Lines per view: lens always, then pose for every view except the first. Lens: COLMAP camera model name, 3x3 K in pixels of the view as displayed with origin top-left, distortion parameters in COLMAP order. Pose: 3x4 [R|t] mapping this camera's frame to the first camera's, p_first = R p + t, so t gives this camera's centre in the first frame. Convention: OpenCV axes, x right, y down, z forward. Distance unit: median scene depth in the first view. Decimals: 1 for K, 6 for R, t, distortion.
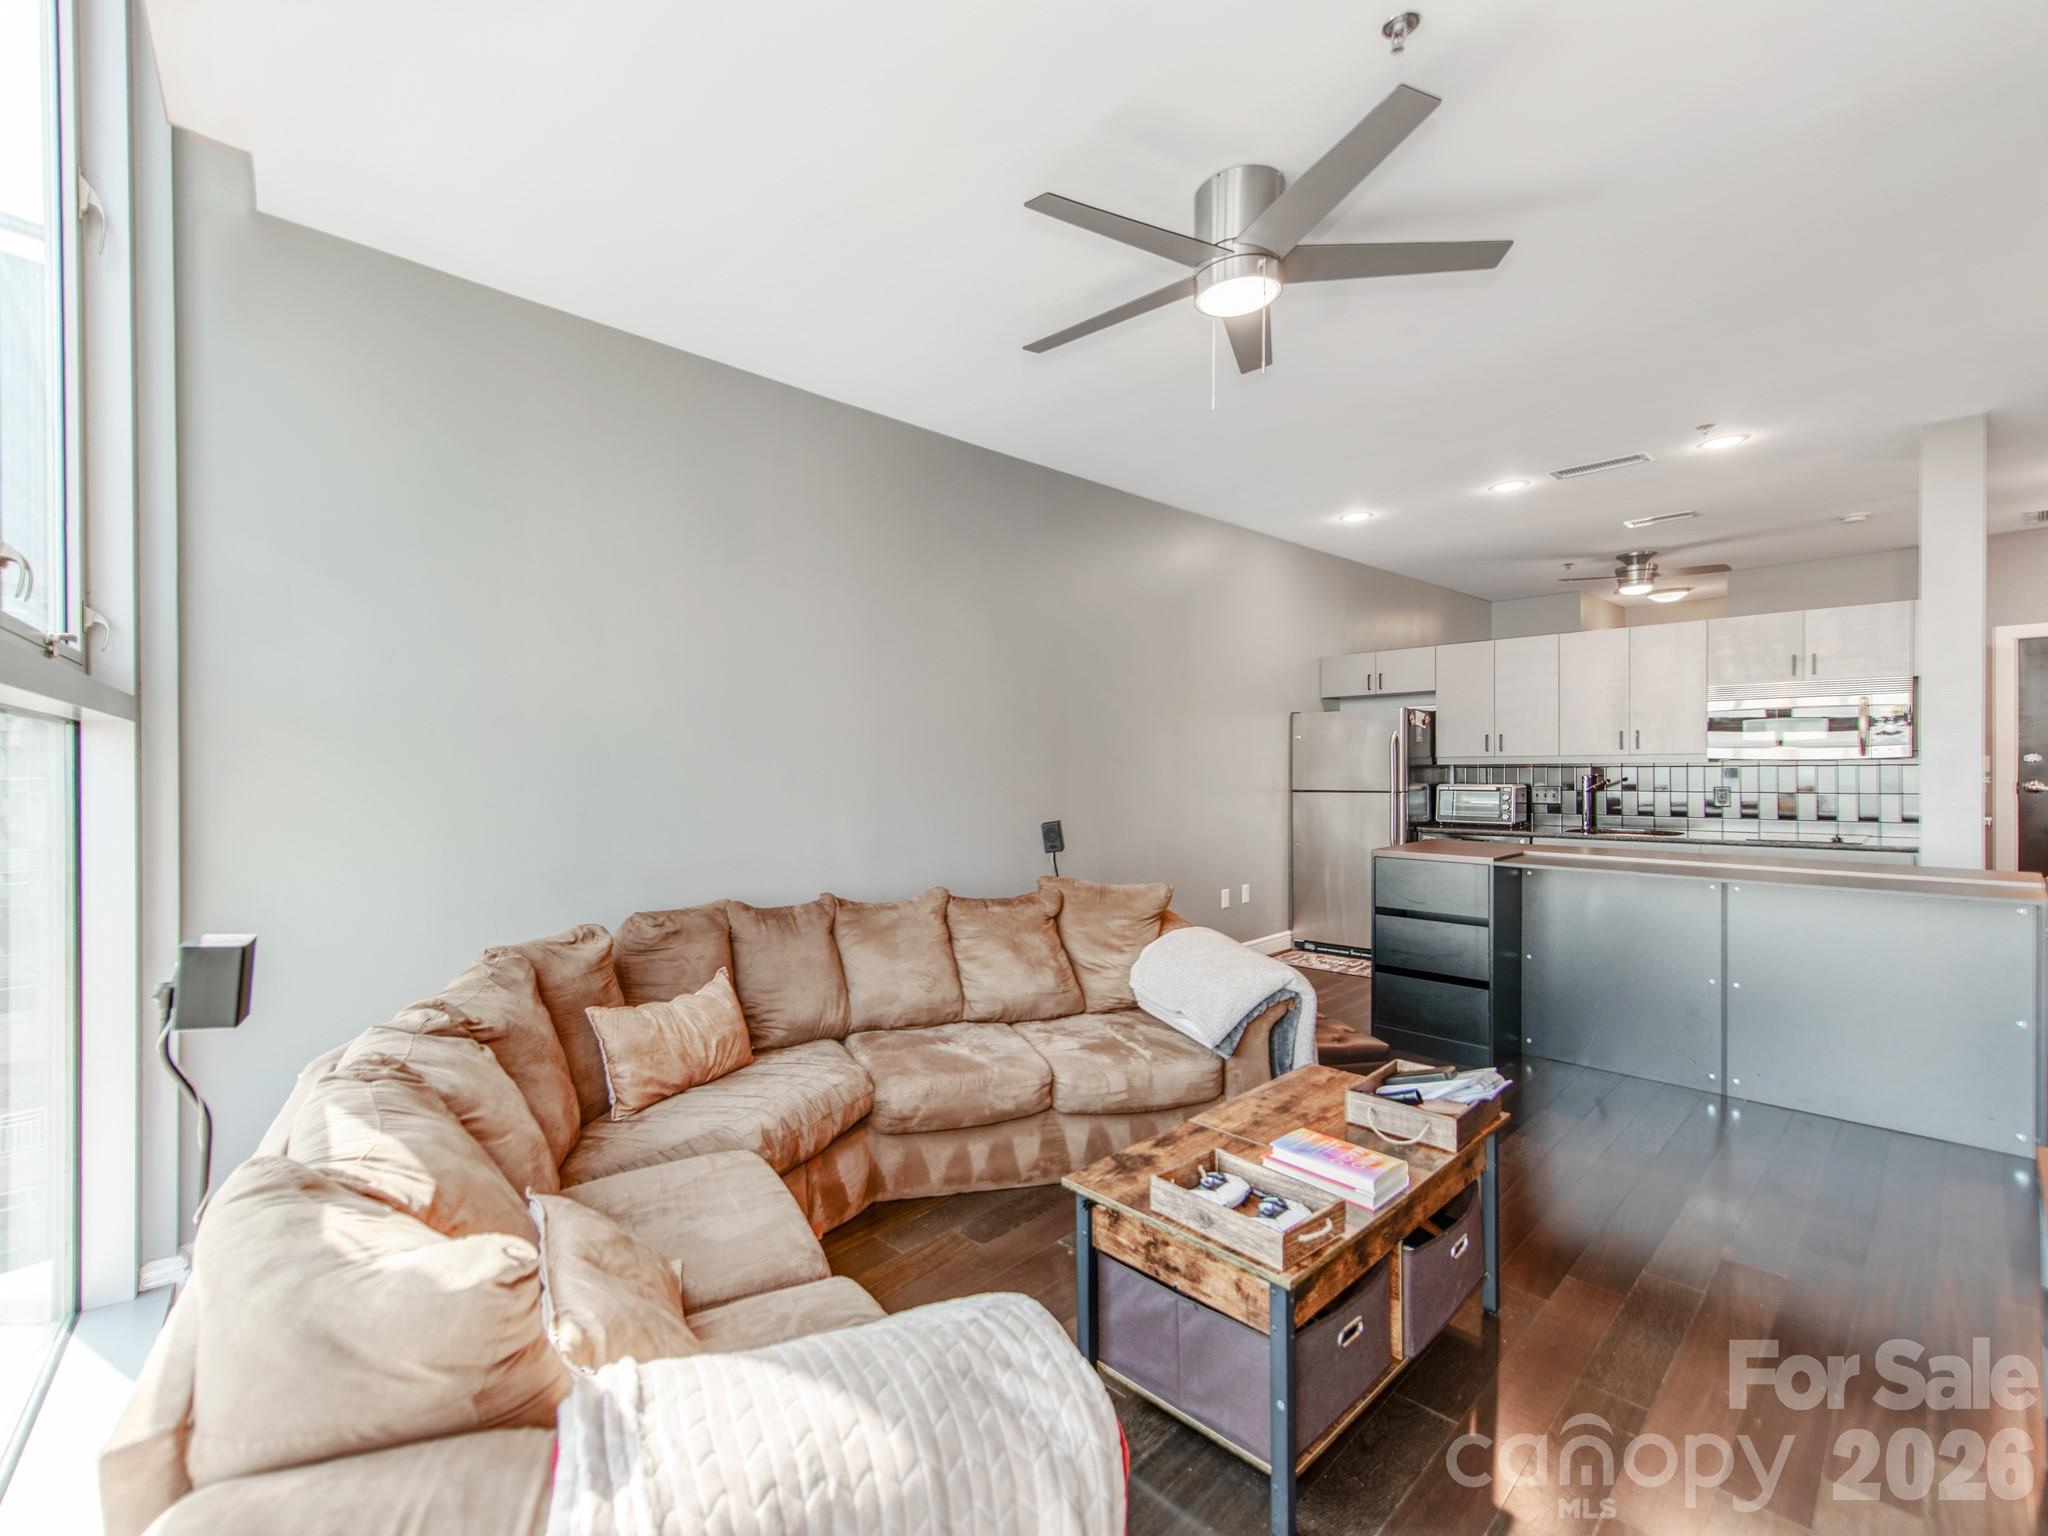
lens RADIAL K [[887.3, 0, 1024.0], [0, 887.3, 768.0], [0, 0, 1]] dist [0.011387, -0.000065]
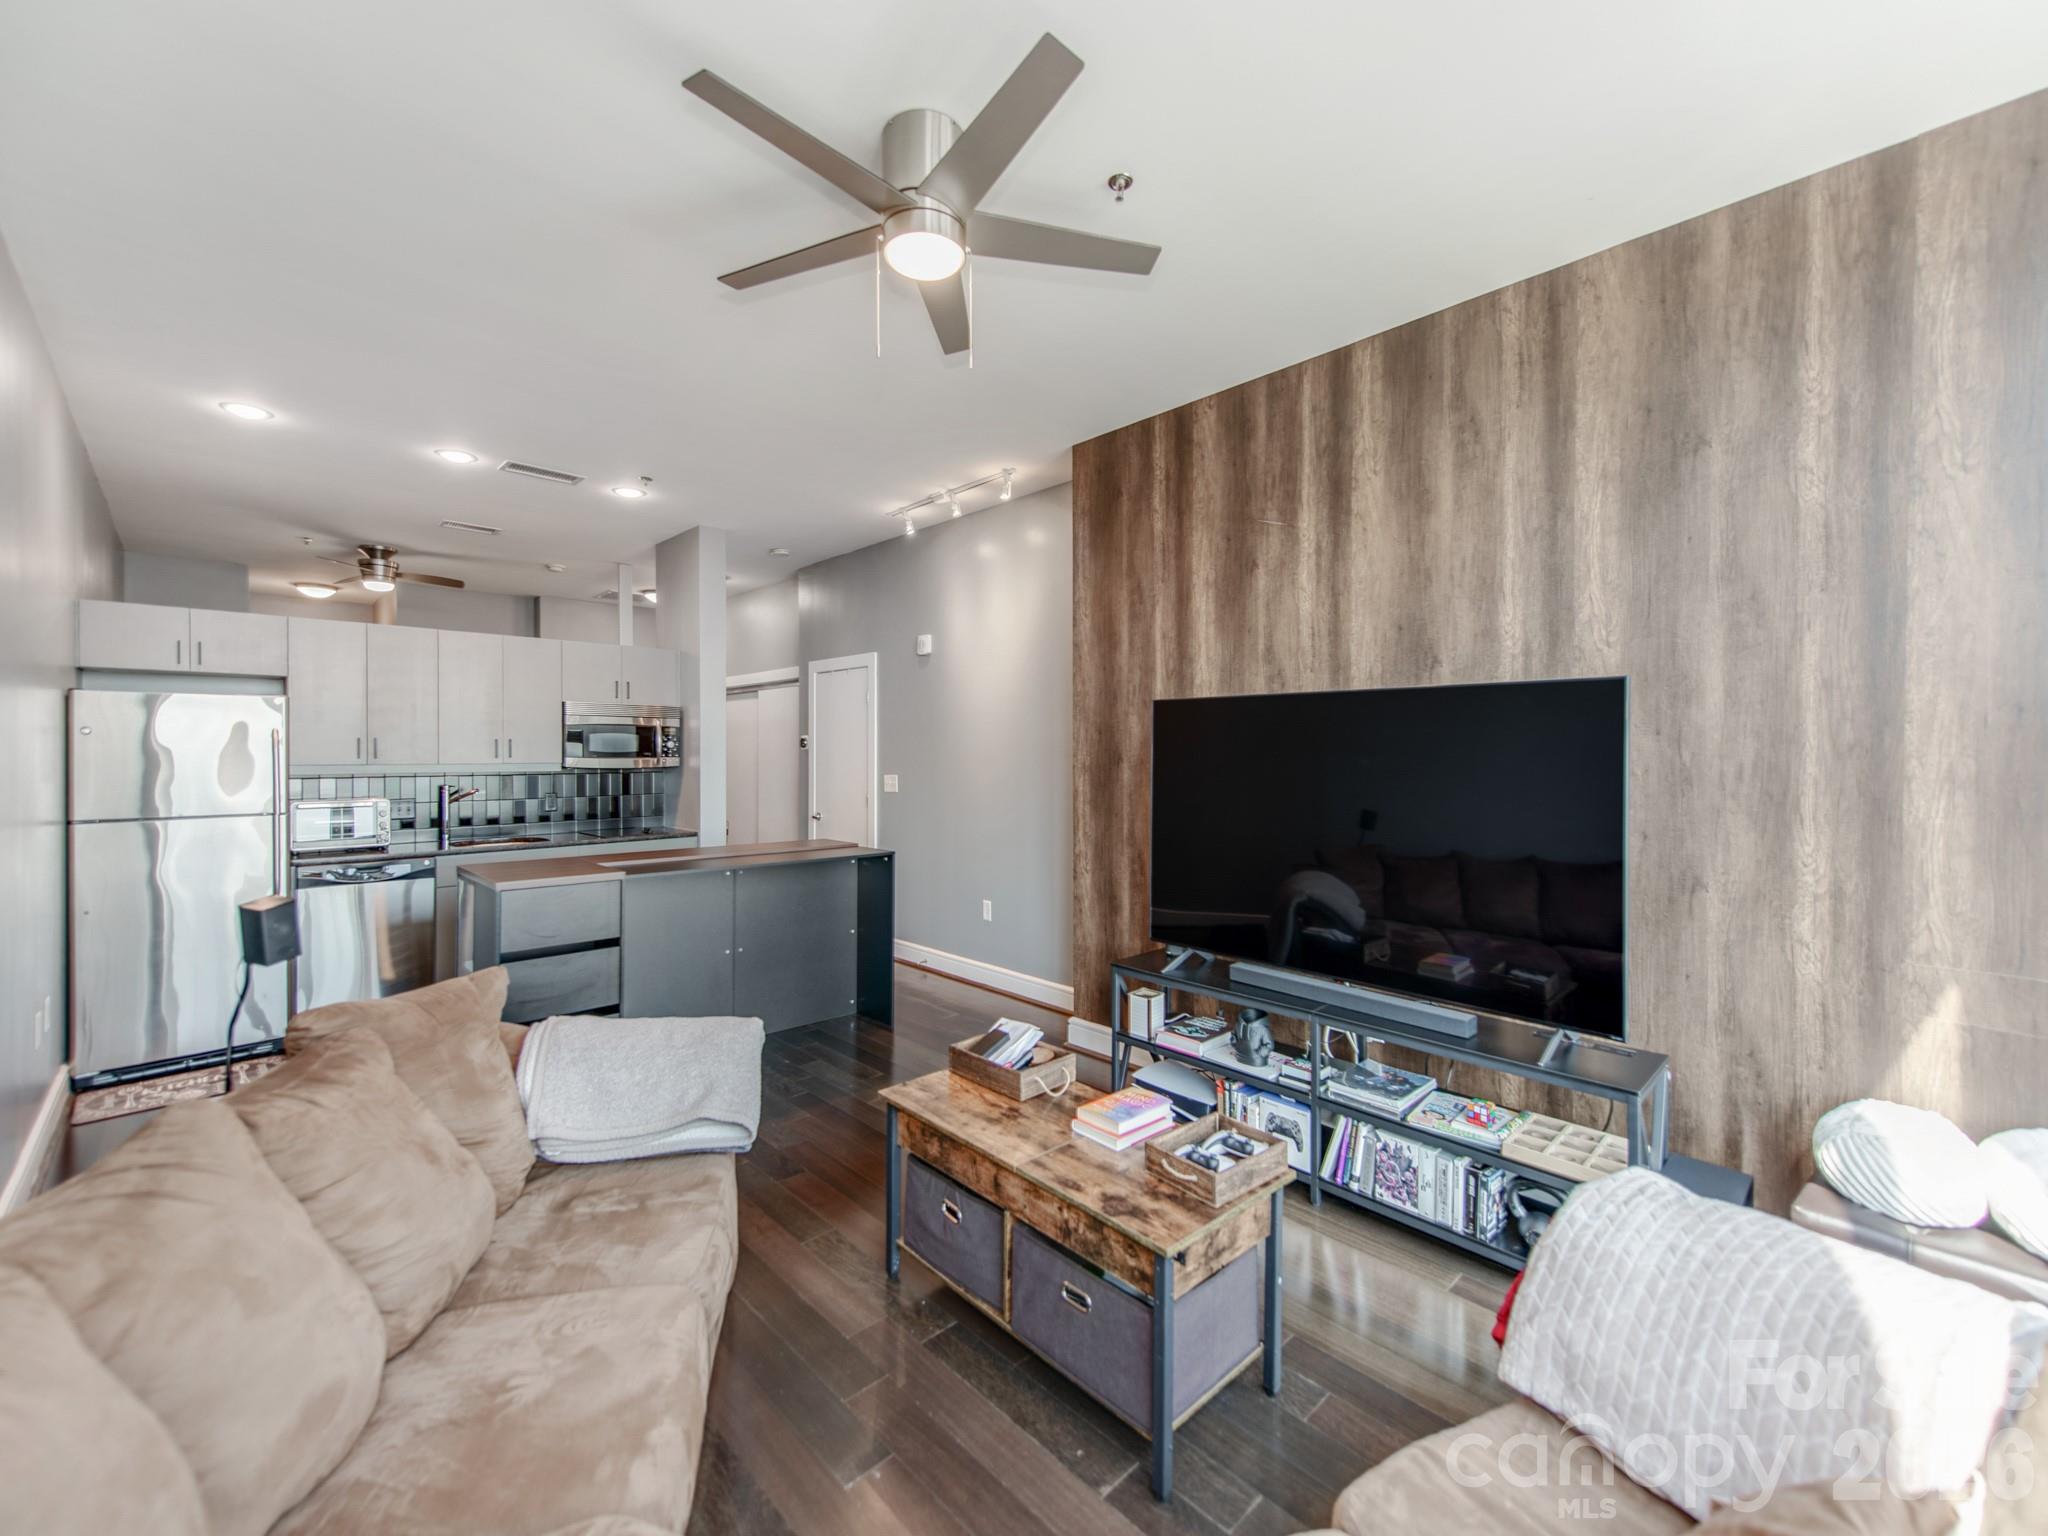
lens RADIAL K [[887.3, 0, 1024.0], [0, 887.3, 768.0], [0, 0, 1]] dist [0.011387, -0.000065]
pose [[0.046802, 0.003279, 0.998899, -0.313682], [0.005719, 0.999977, -0.003551, -0.003036], [-0.998888, 0.005879, 0.046783, 0.410835]]
